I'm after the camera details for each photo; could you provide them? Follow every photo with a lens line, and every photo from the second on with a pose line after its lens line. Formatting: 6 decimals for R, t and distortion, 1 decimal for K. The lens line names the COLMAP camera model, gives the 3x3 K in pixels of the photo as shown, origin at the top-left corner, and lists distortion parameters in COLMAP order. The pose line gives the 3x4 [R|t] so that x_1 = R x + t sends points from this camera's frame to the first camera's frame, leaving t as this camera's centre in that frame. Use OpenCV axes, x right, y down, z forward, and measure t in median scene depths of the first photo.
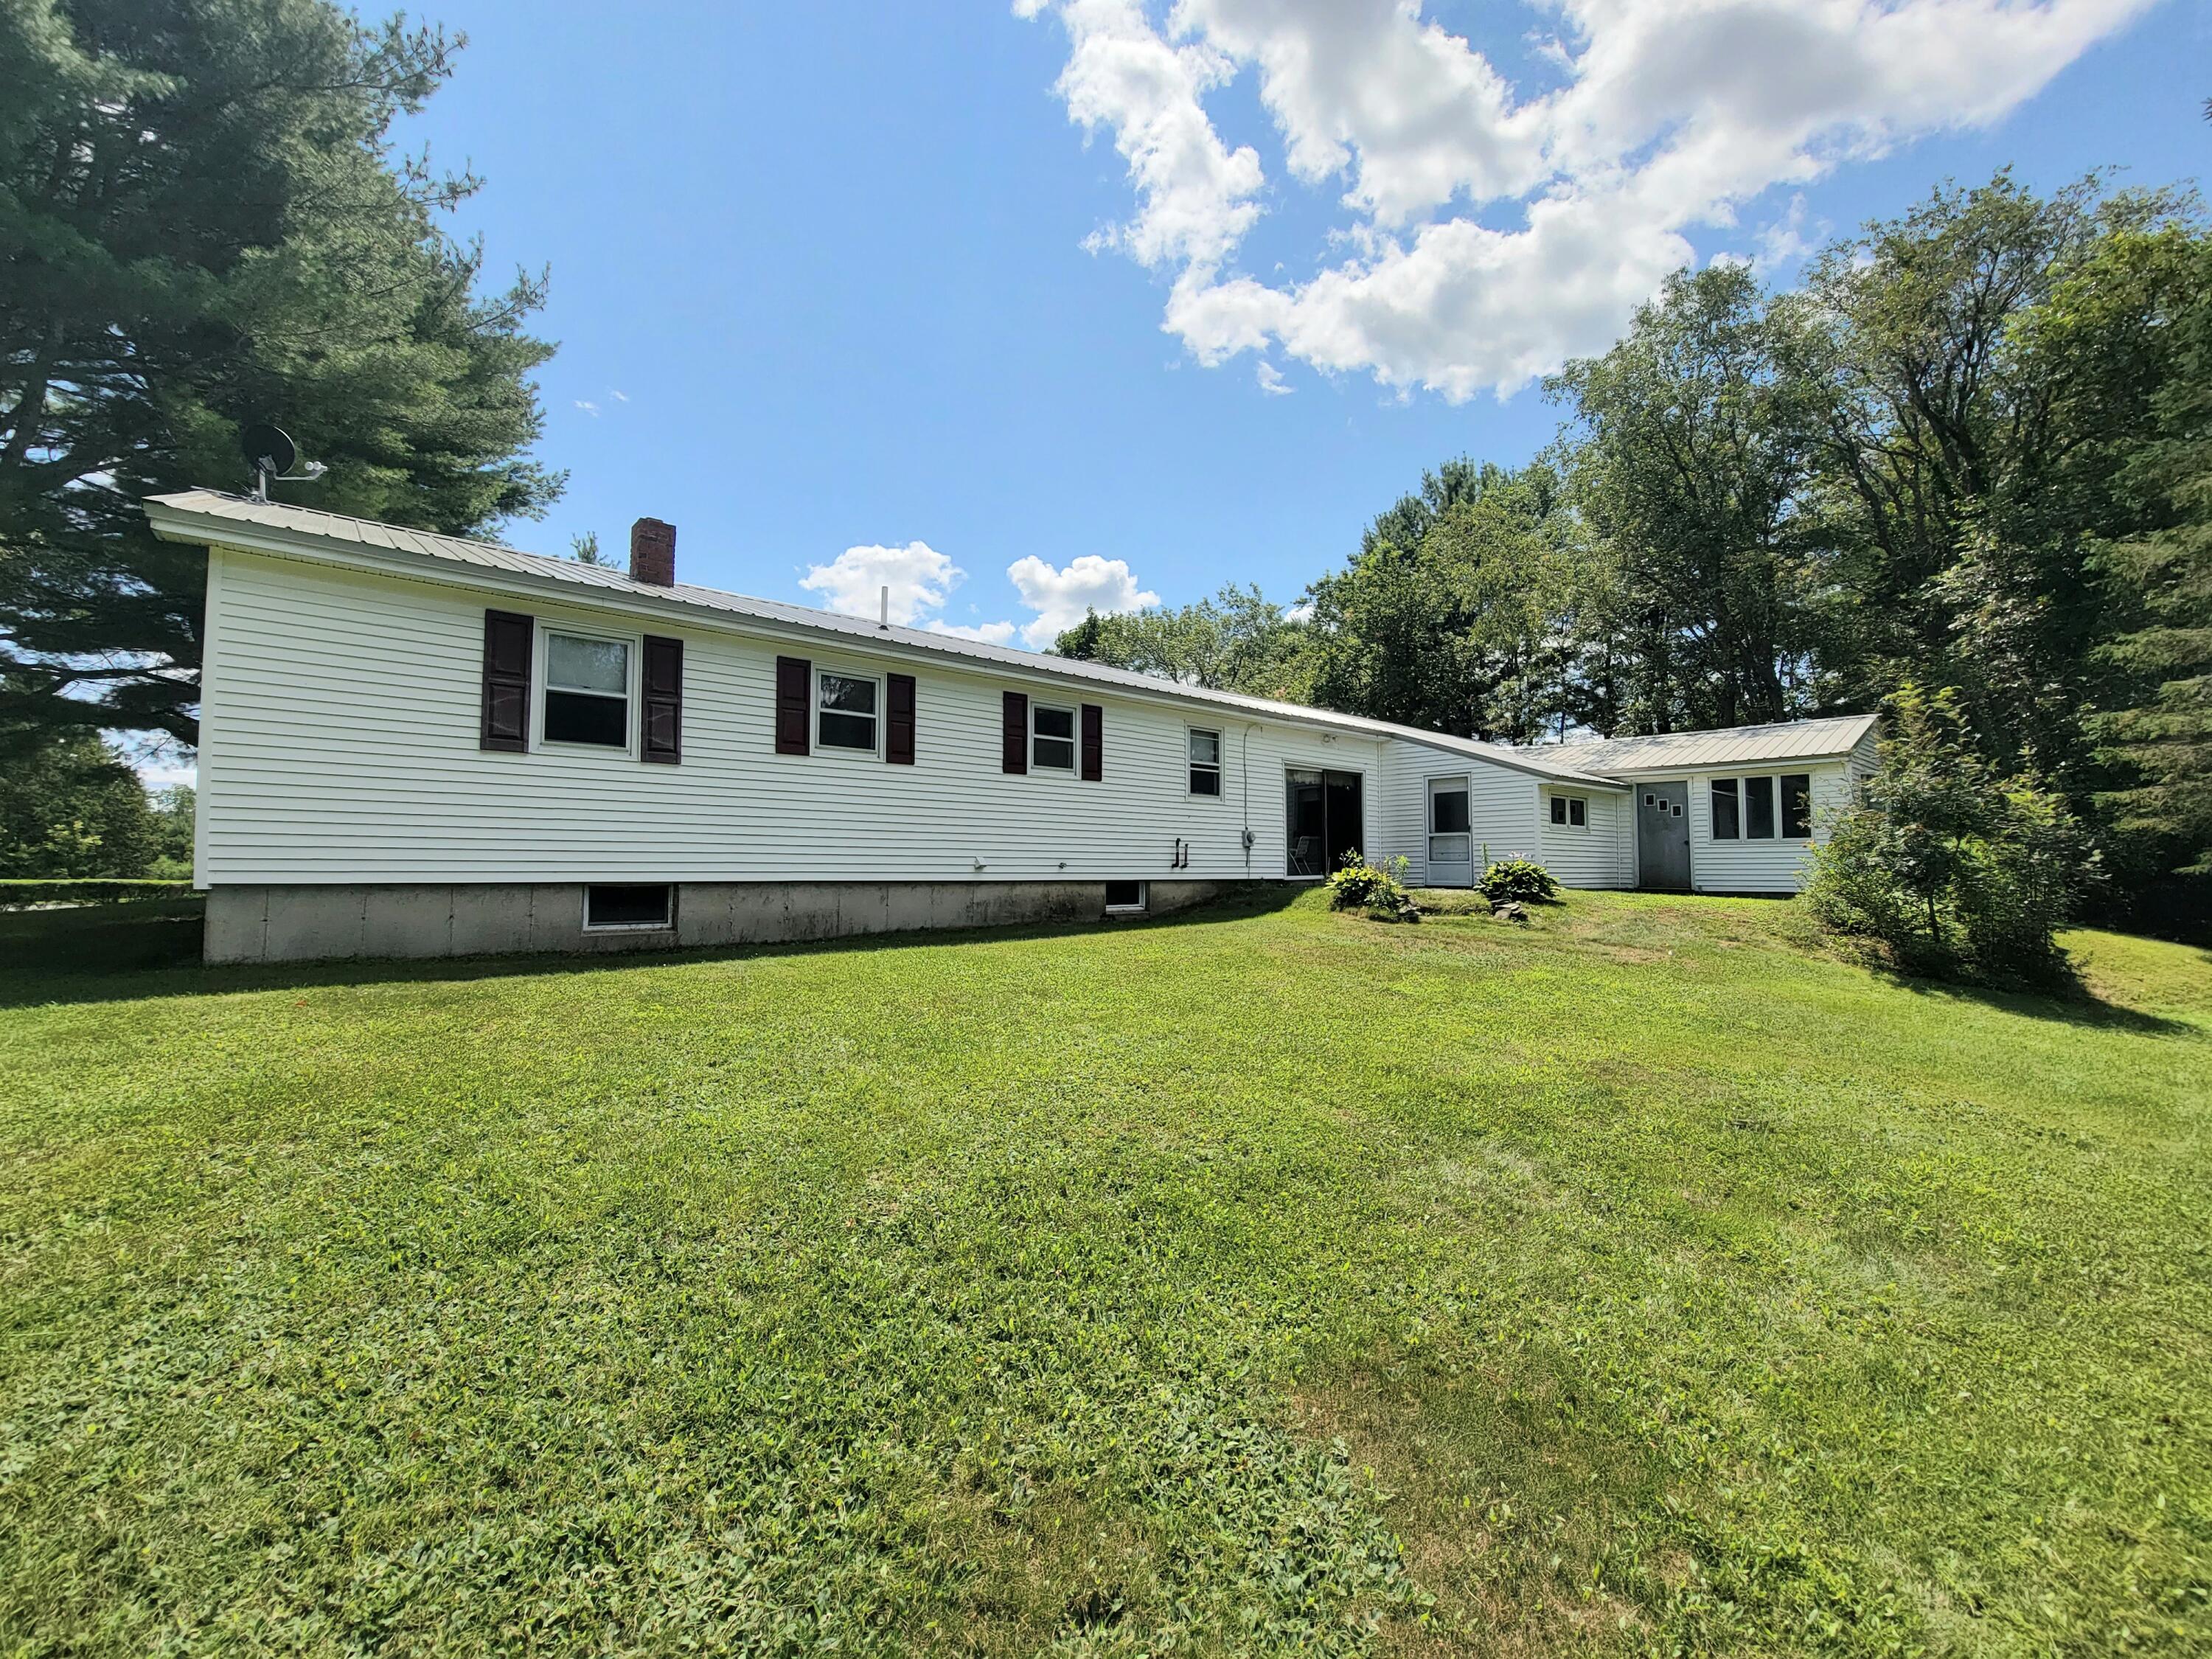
lens RADIAL K [[891.9, 0, 1105.3], [0, 891.9, 825.4], [0, 0, 1]] dist [-0.002471, -0.000255]
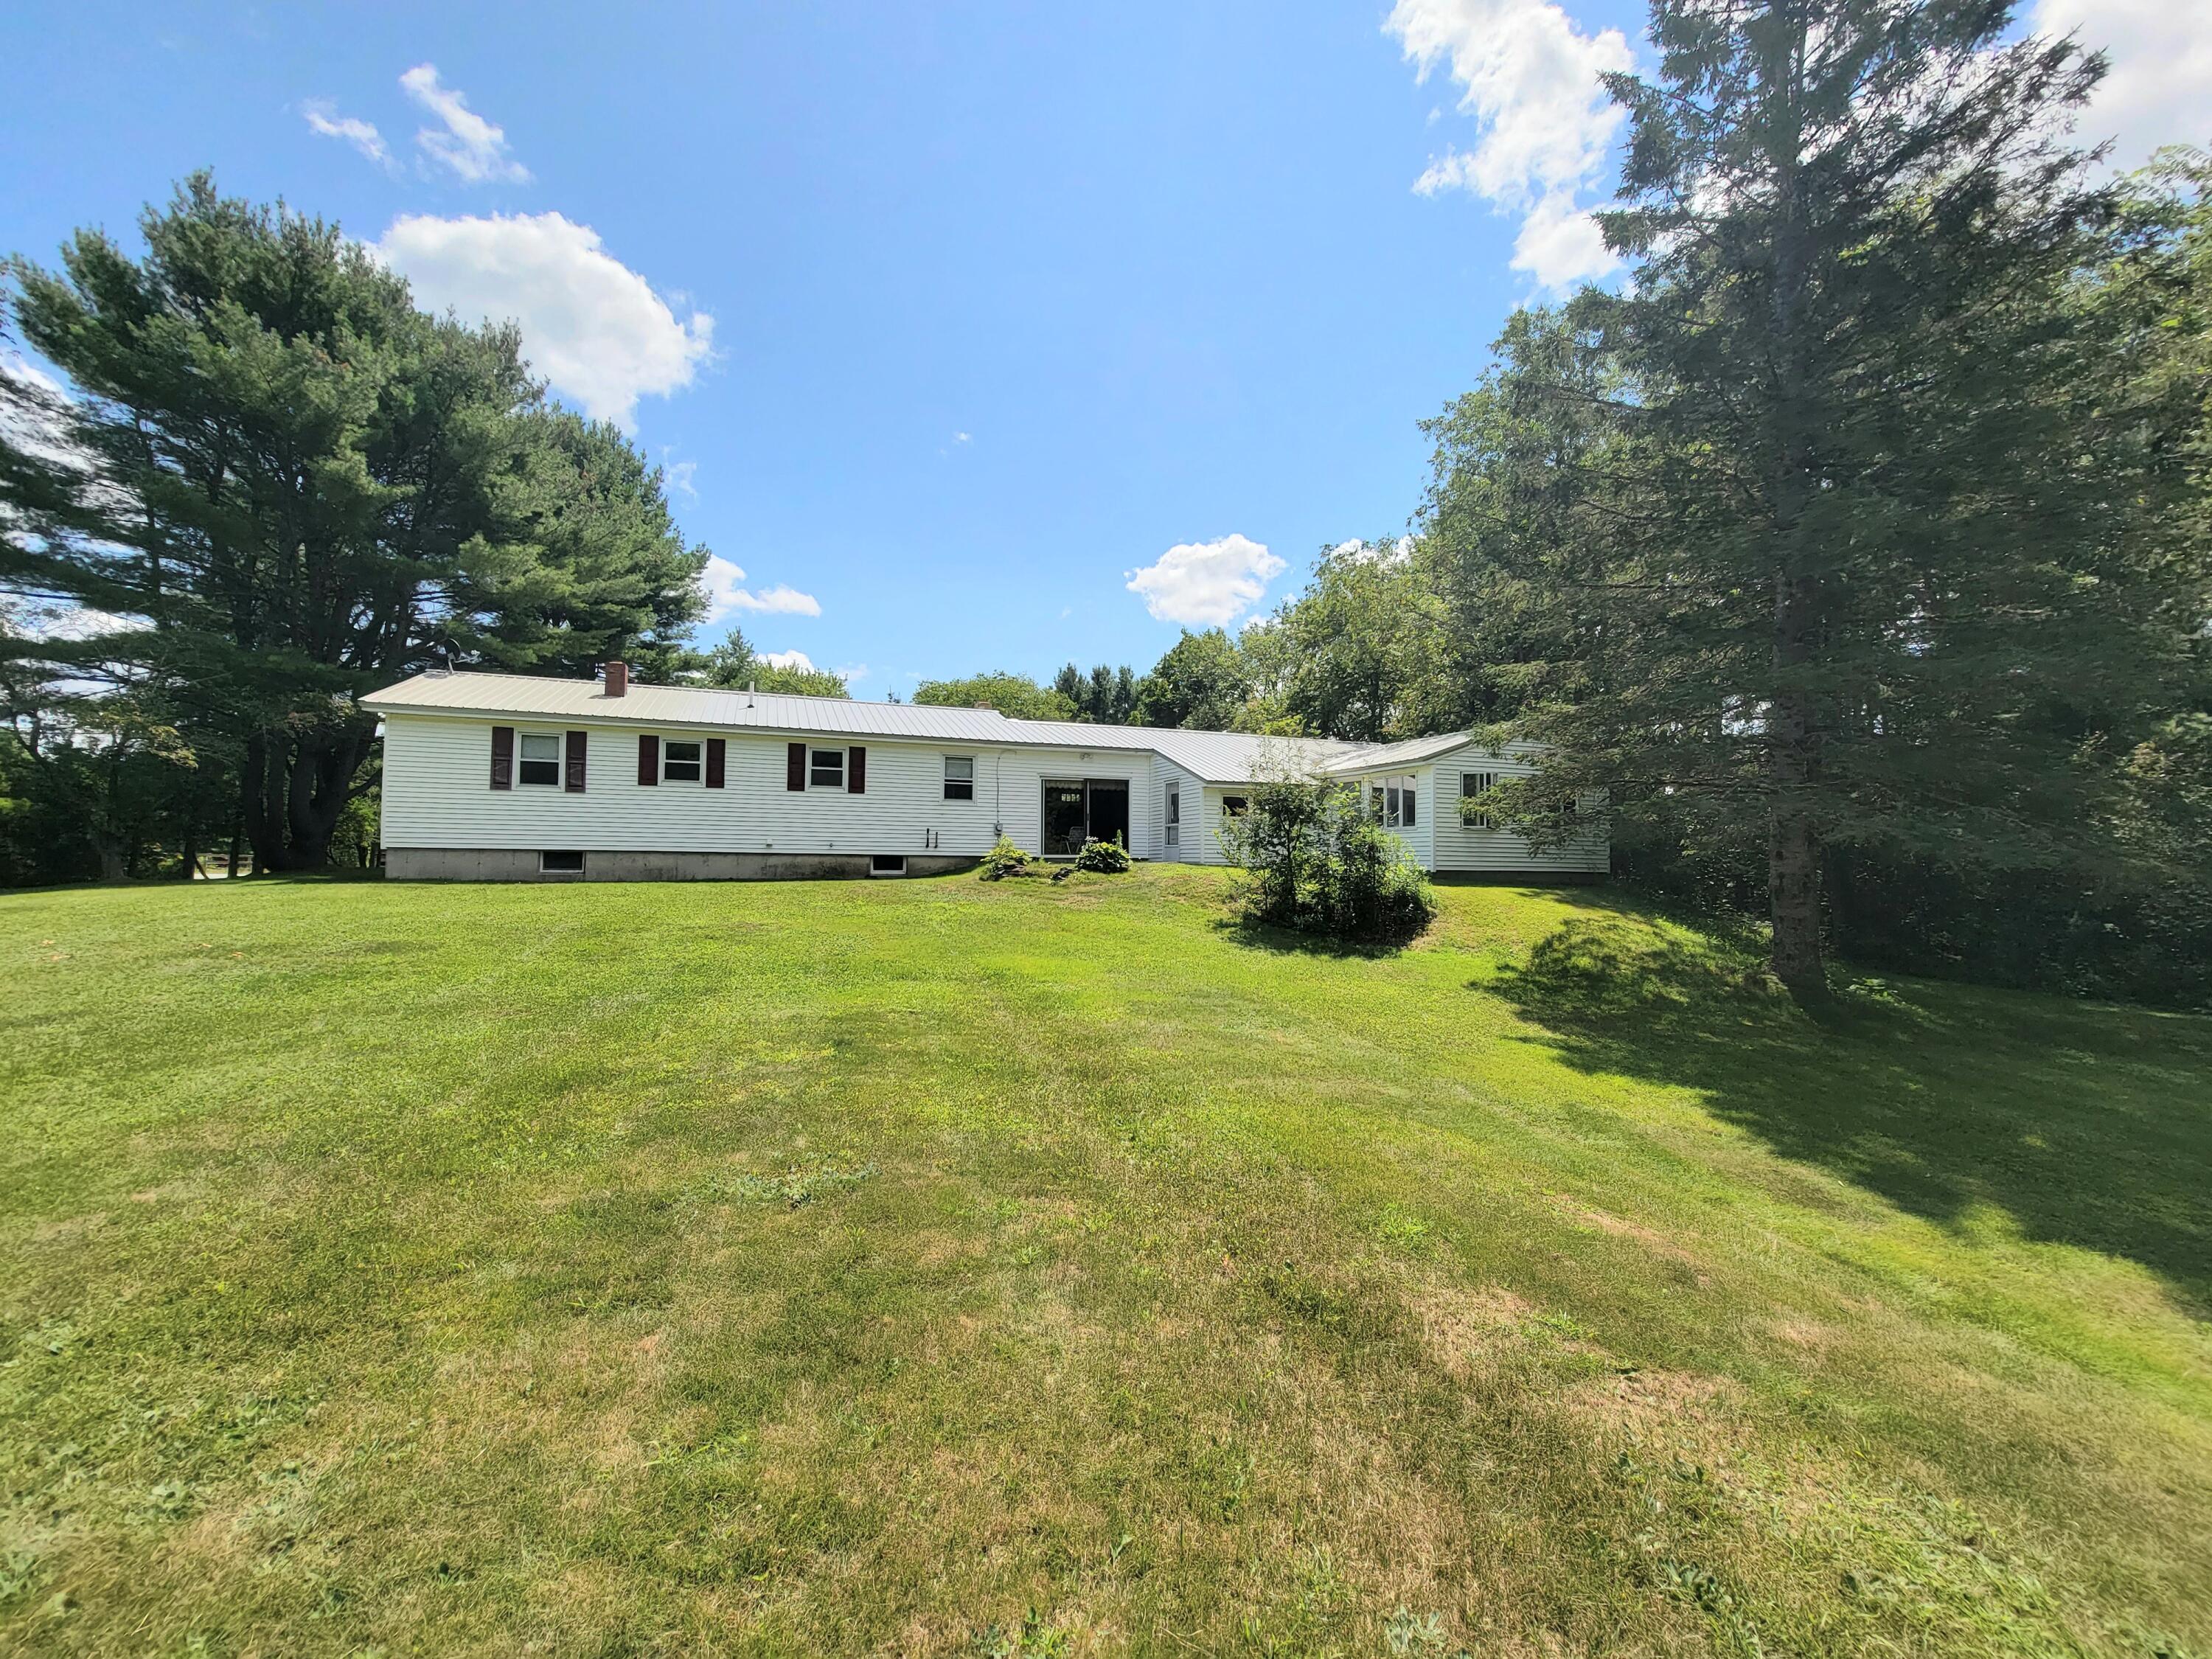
lens RADIAL K [[891.9, 0, 1107.8], [0, 891.9, 829.3], [0, 0, 1]] dist [-0.002471, -0.000255]
pose [[0.937749, 0.000329, -0.347313, 1.056628], [0.005248, 0.999872, 0.015119, -0.006704], [0.347274, -0.016001, 0.937627, -0.394435]]
